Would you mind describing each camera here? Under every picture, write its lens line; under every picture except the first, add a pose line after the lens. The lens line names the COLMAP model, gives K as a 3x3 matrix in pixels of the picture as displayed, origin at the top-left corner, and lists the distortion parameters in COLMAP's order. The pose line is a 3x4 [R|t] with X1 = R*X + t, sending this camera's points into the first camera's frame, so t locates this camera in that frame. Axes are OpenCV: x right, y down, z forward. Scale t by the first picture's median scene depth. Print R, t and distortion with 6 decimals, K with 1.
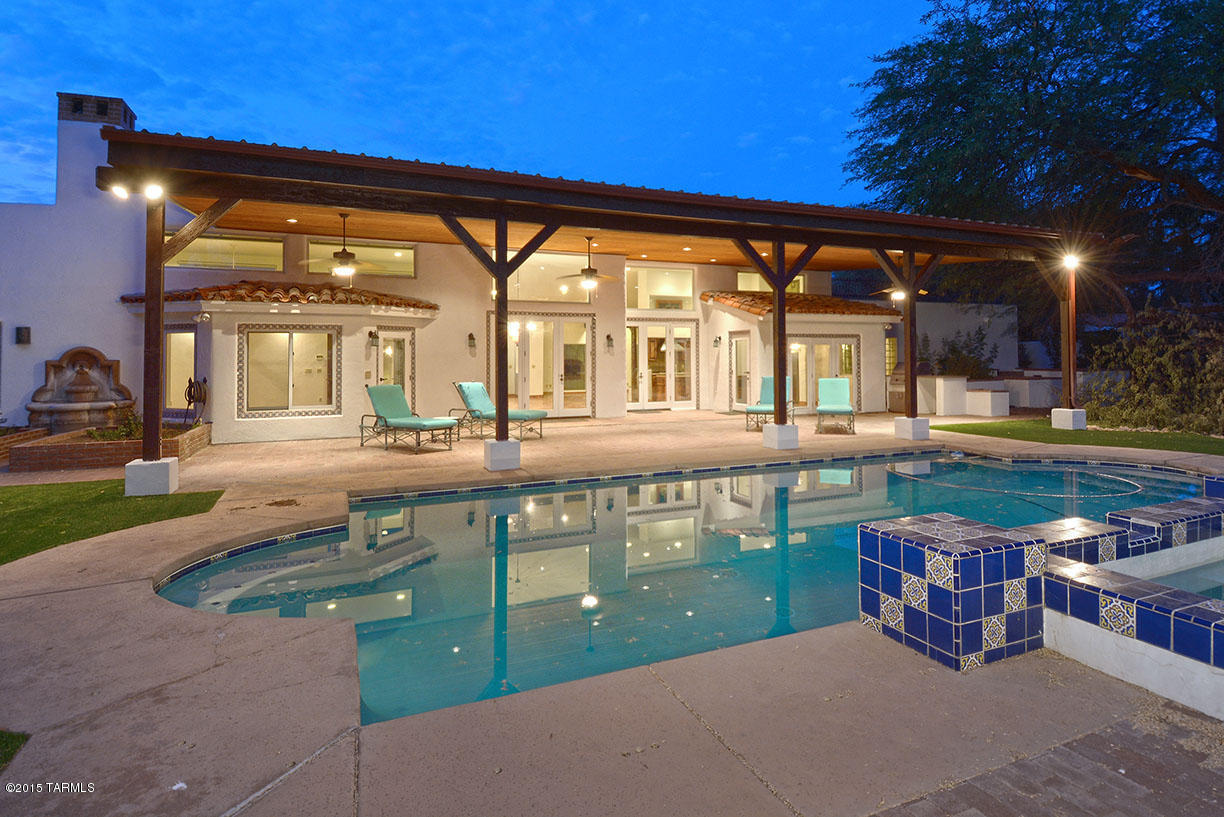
lens RADIAL K [[610.1, 0, 615.6], [0, 610.1, 350.2], [0, 0, 1]] dist [0.001281, -0.016510]
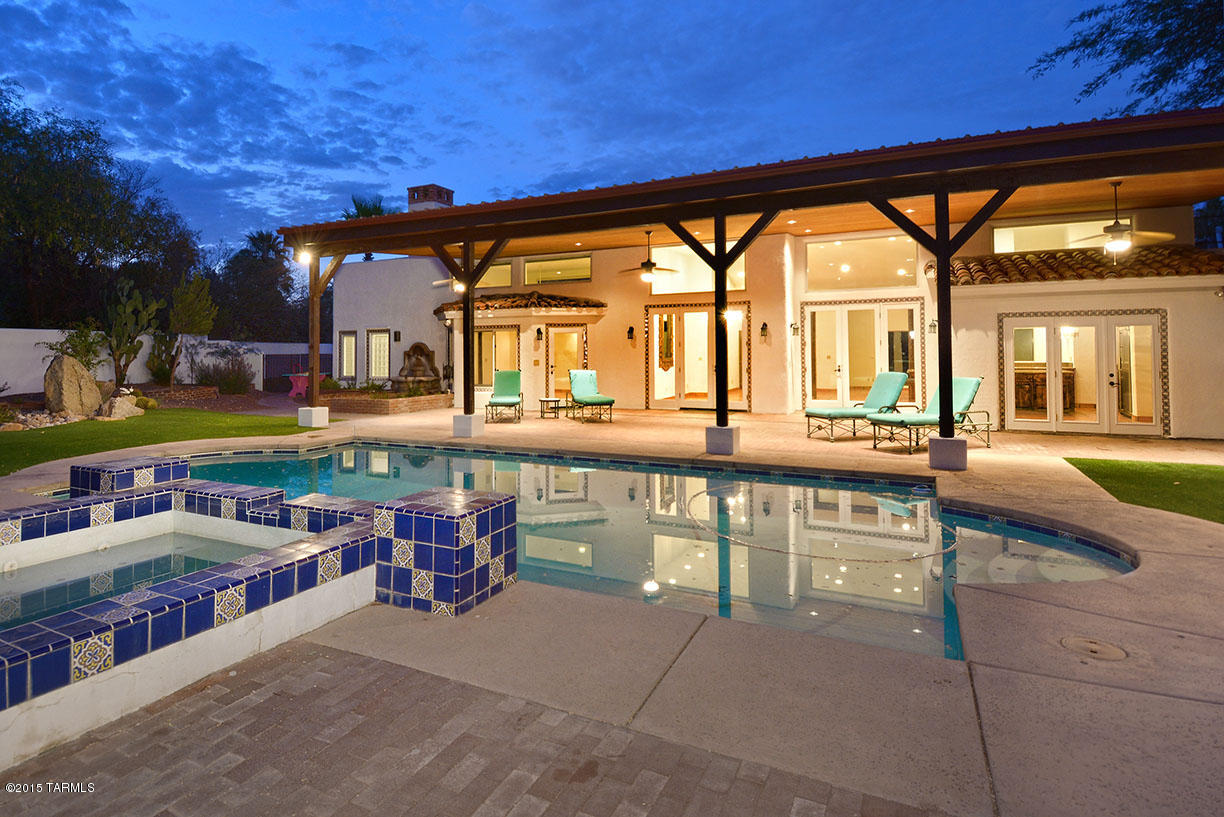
lens RADIAL K [[632.3, 0, 610.3], [0, 632.3, 313.0], [0, 0, 1]] dist [-0.000819, -0.000195]
pose [[0.665310, -0.046441, -0.745121, 0.615975], [0.009186, 0.998497, -0.054031, 0.009150], [0.746511, 0.029102, 0.664737, 0.199608]]
